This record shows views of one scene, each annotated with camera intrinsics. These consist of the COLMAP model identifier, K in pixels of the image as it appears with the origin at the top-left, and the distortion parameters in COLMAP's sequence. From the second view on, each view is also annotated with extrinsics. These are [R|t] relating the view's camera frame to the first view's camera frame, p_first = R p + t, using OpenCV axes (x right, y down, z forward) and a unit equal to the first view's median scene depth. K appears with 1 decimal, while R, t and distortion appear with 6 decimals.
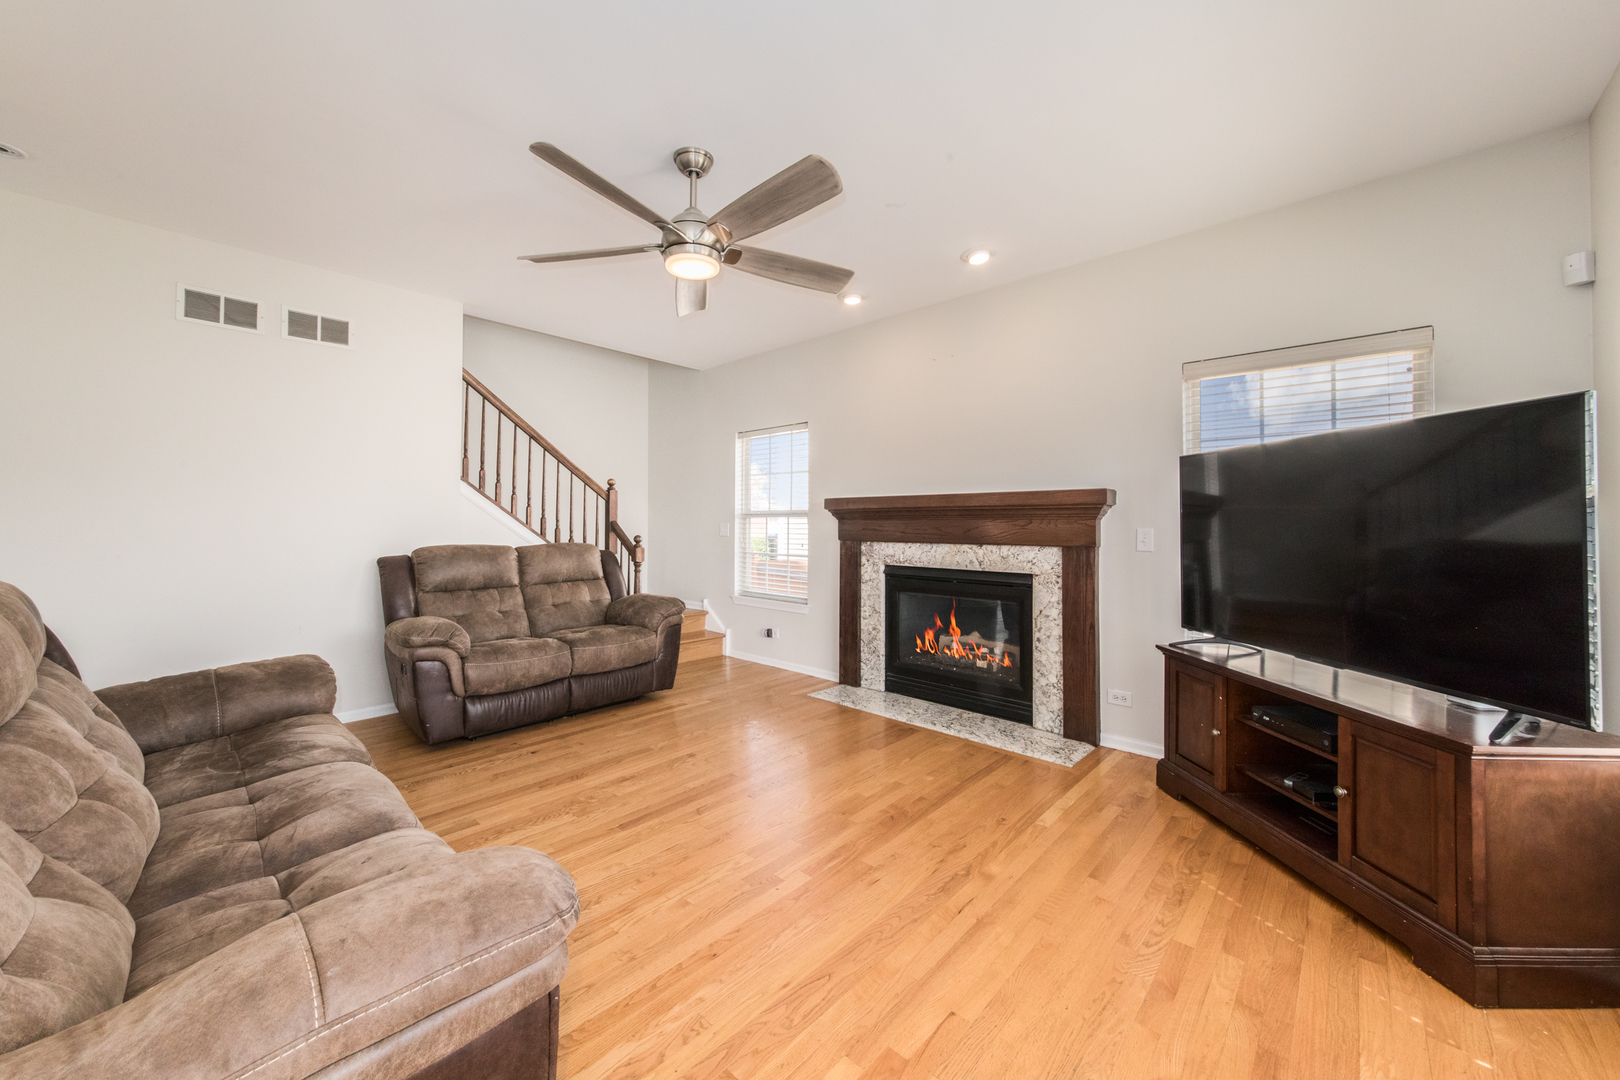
lens RADIAL K [[595.9, 0, 801.2], [0, 595.9, 526.0], [0, 0, 1]] dist [0.003785, 0.000053]
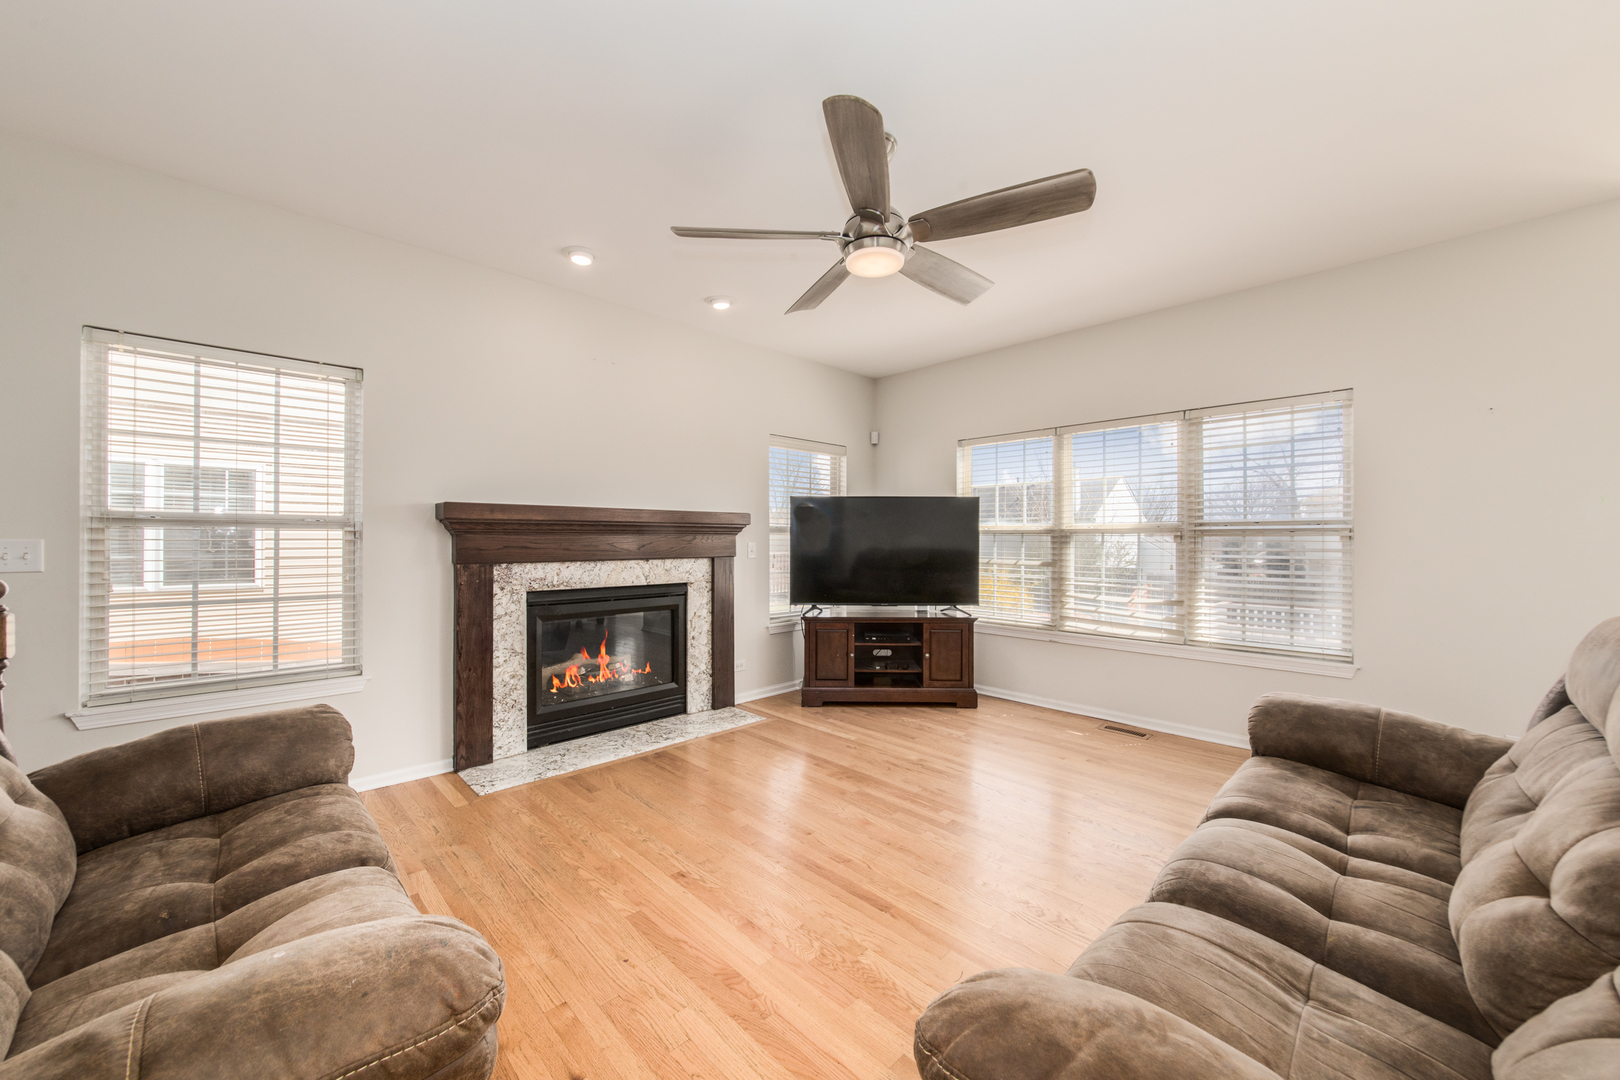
lens RADIAL K [[593.2, 0, 800.7], [0, 593.2, 538.6], [0, 0, 1]] dist [0.000395, -0.000128]
pose [[0.062761, -0.004826, 0.998017, -0.731106], [0.000679, 0.999988, 0.004793, -0.010412], [-0.998028, 0.000377, 0.062764, 0.688459]]
